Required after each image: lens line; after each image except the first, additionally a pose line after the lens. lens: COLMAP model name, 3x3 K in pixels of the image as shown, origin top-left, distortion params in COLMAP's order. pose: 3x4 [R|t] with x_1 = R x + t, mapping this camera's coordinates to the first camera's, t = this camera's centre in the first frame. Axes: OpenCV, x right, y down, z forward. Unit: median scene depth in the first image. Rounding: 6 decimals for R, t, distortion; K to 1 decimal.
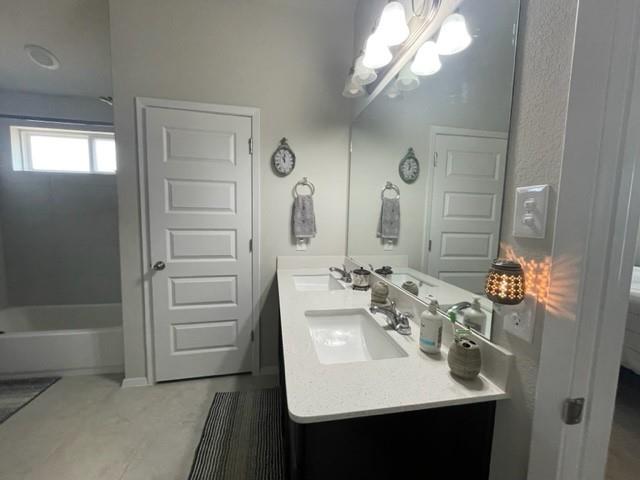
lens RADIAL K [[259.5, 0, 319.3], [0, 259.5, 238.8], [0, 0, 1]] dist [0.000805, 0.000124]
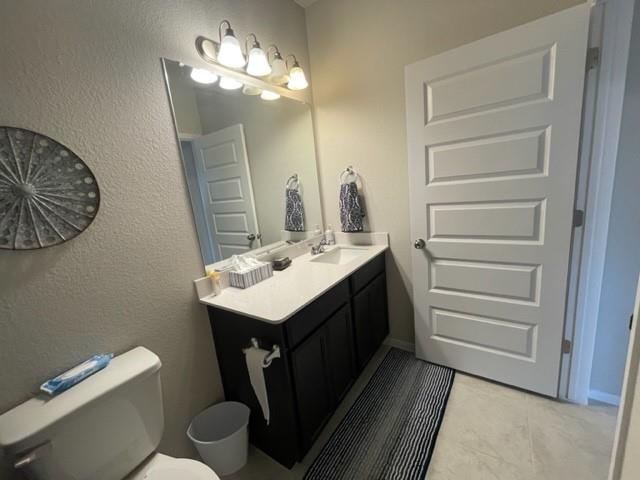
lens RADIAL K [[259.5, 0, 323.2], [0, 259.5, 238.7], [0, 0, 1]] dist [0.000805, 0.000124]
pose [[0.700303, 0.045874, -0.712370, 0.783926], [0.049308, 0.992441, 0.112382, -0.025351], [0.712141, -0.113827, 0.692748, 0.275524]]
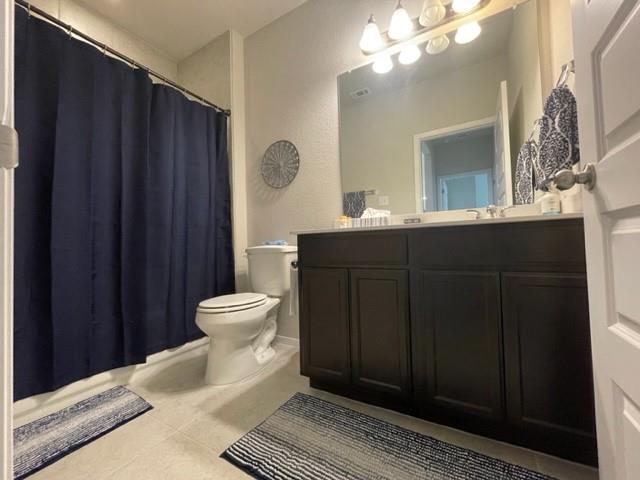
lens RADIAL K [[259.5, 0, 321.0], [0, 259.5, 238.8], [0, 0, 1]] dist [0.000805, 0.000124]
pose [[-0.661093, -0.033154, -0.749572, 0.820936], [-0.070686, 0.997332, 0.018230, 0.165640], [0.746967, 0.065036, -0.661672, 0.978006]]
